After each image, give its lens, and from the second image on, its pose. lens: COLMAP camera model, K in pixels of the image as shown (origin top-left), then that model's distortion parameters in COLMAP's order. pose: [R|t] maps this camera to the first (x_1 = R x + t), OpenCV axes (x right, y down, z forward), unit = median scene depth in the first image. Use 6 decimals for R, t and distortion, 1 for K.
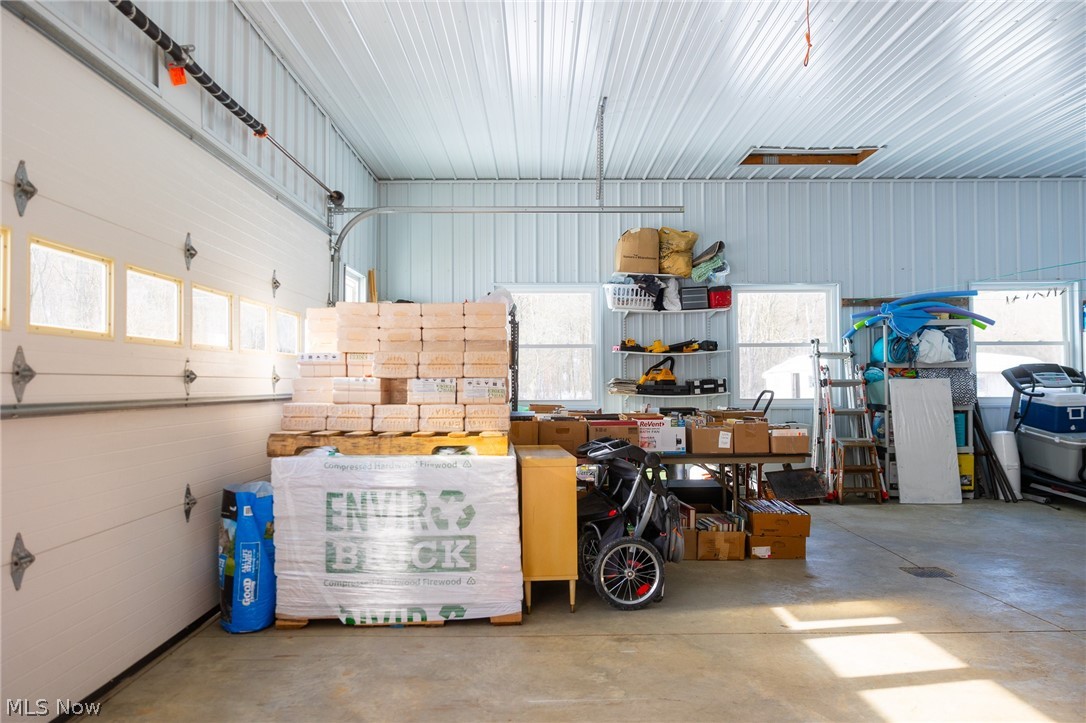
lens RADIAL K [[741.0, 0, 523.7], [0, 741.0, 363.8], [0, 0, 1]] dist [-0.005111, 0.000332]
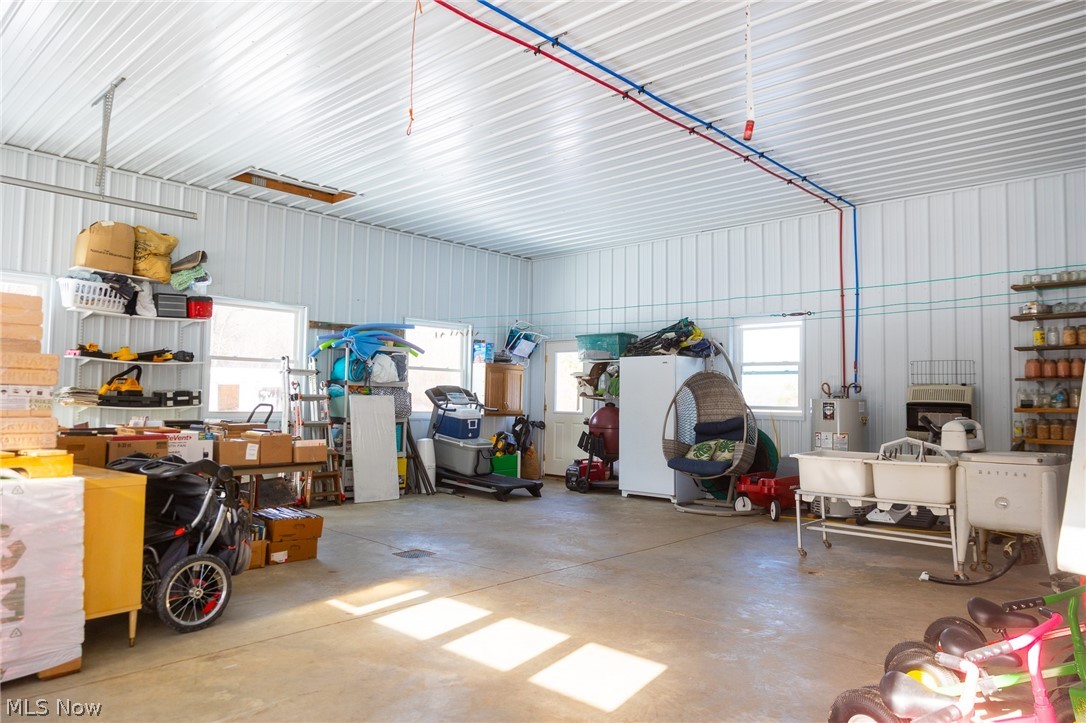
lens RADIAL K [[741.0, 0, 523.7], [0, 741.0, 363.8], [0, 0, 1]] dist [-0.005111, 0.000332]
pose [[0.683712, 0.052215, 0.727882, -0.162346], [-0.039835, 0.998620, -0.034218, 0.000754], [-0.728664, -0.005600, 0.684848, 0.017417]]
